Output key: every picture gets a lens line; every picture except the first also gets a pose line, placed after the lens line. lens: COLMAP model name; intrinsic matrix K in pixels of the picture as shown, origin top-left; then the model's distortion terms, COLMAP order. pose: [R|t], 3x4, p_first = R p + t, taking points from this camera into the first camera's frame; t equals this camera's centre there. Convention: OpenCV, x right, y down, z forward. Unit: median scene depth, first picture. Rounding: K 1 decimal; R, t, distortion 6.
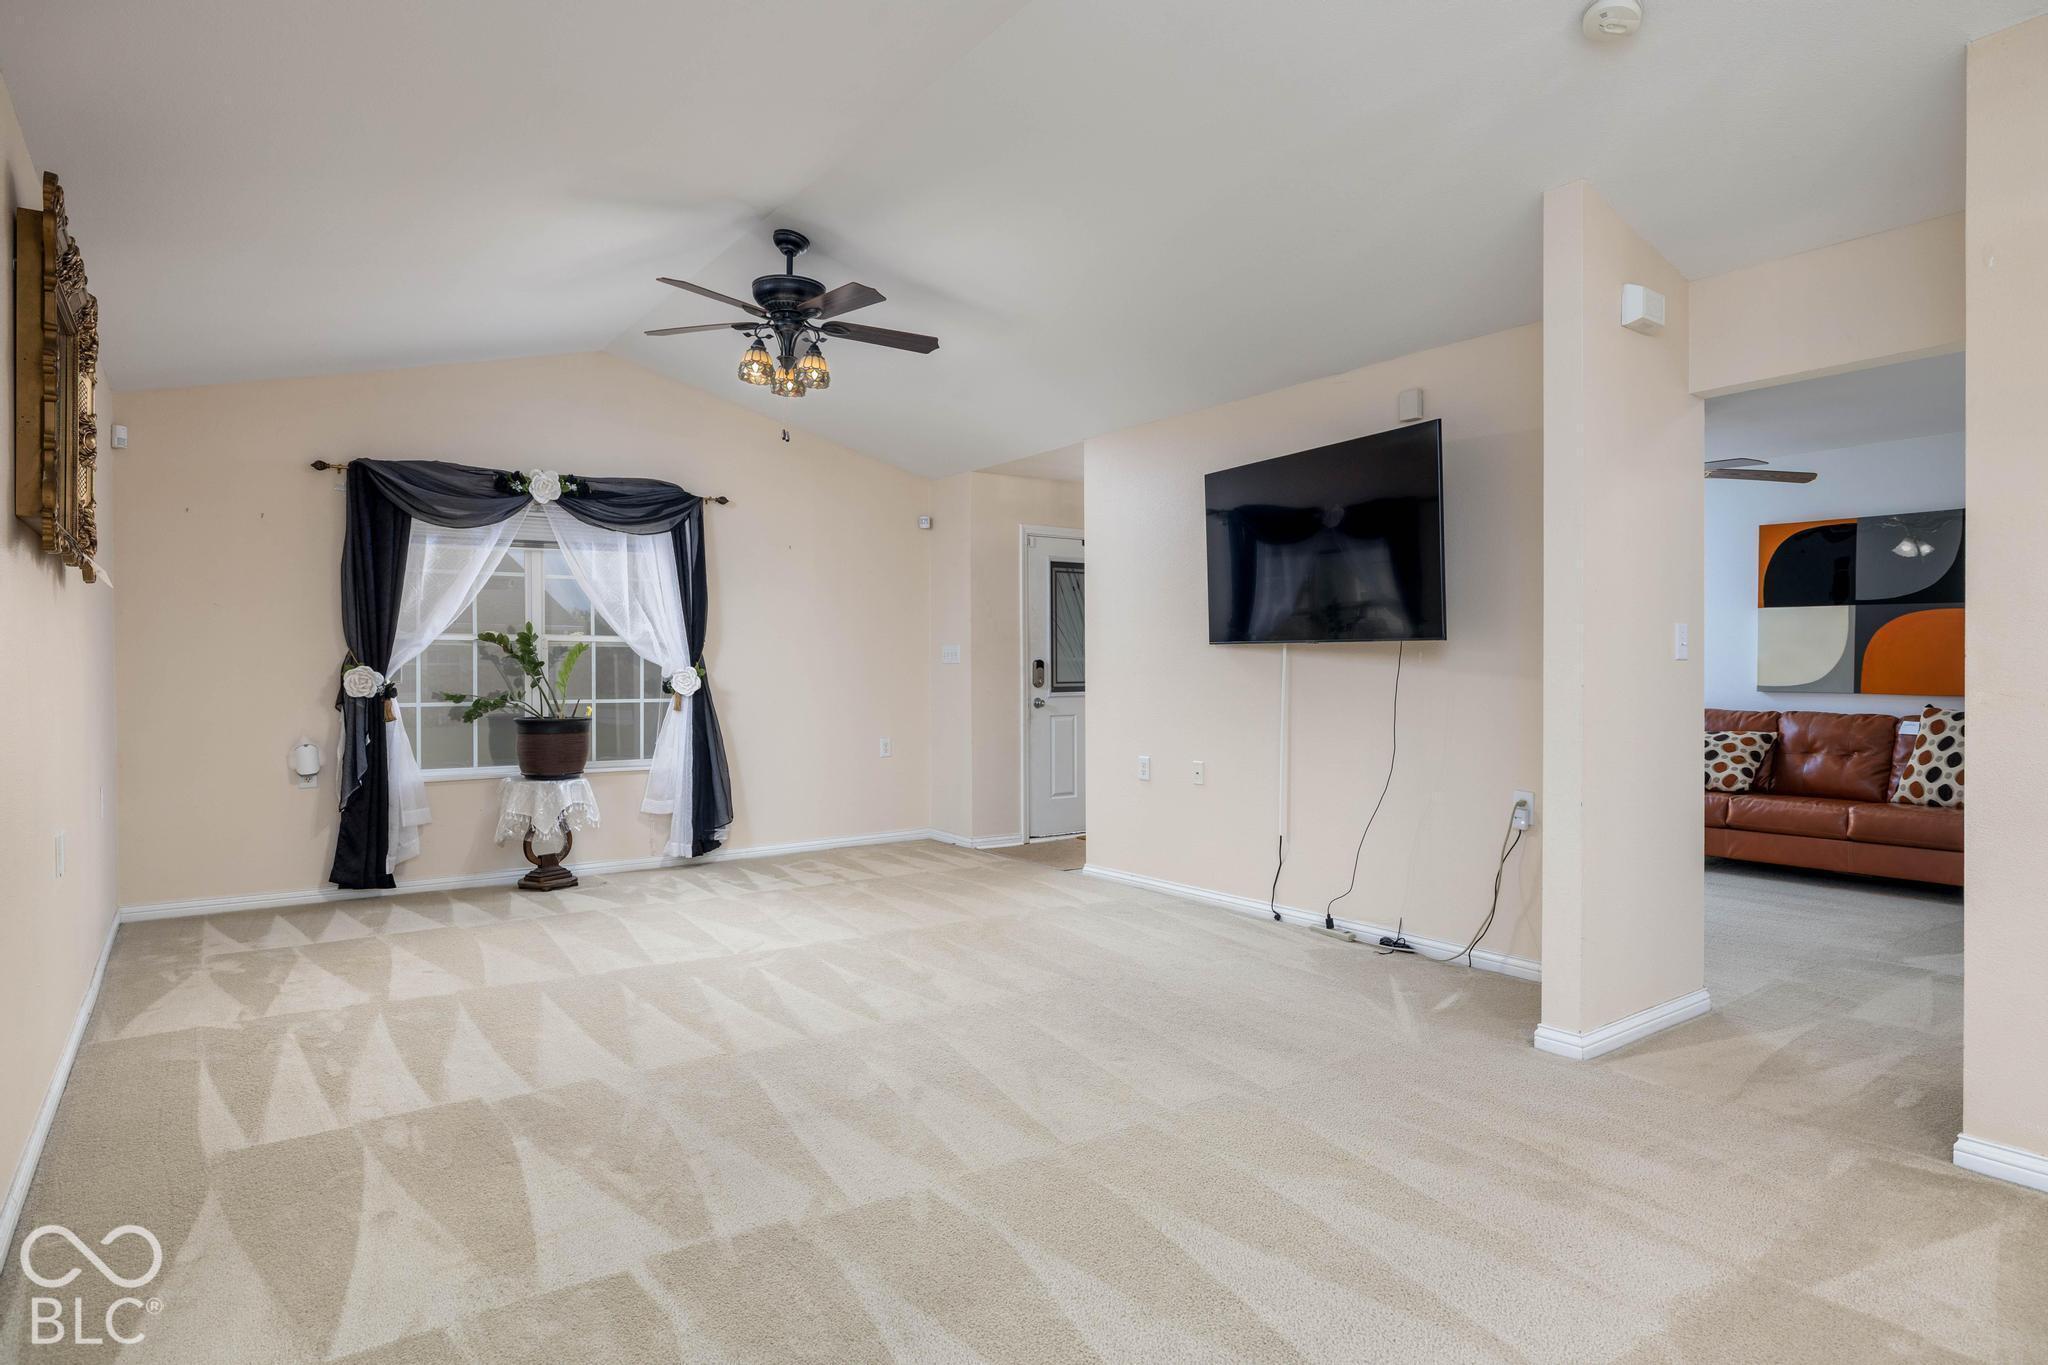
lens RADIAL K [[1129.3, 0, 1010.3], [0, 1129.3, 681.0], [0, 0, 1]] dist [-0.004887, 0.000630]
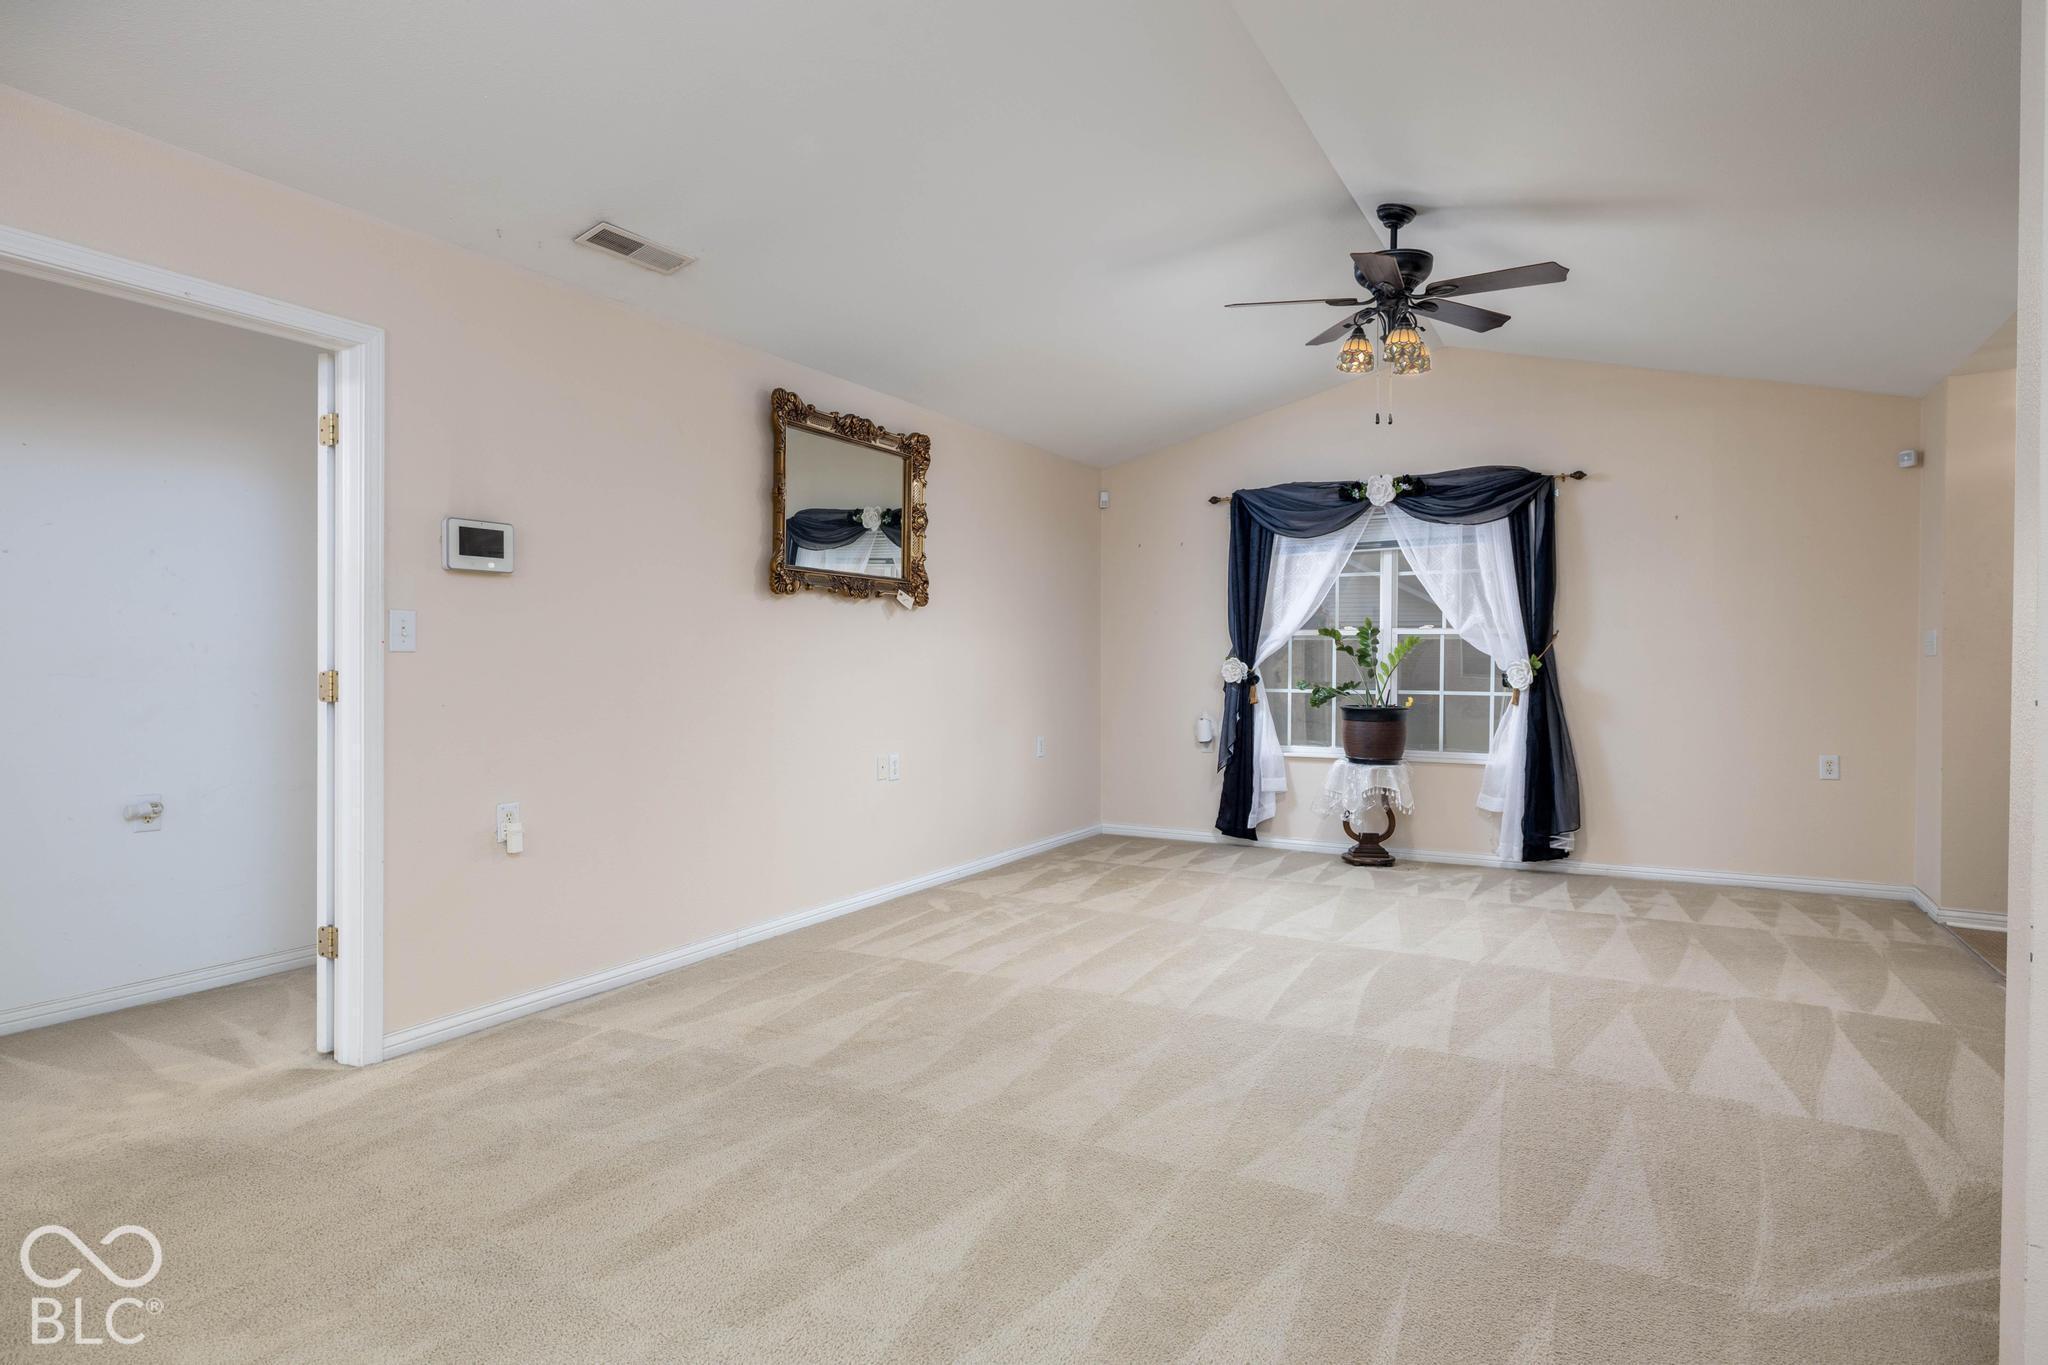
lens RADIAL K [[1129.3, 0, 1019.3], [0, 1129.3, 676.2], [0, 0, 1]] dist [-0.004887, 0.000630]
pose [[0.433761, 0.016514, -0.900877, 0.917099], [-0.012861, 0.999844, 0.012136, -0.010514], [0.900936, 0.006322, 0.433906, 0.515064]]
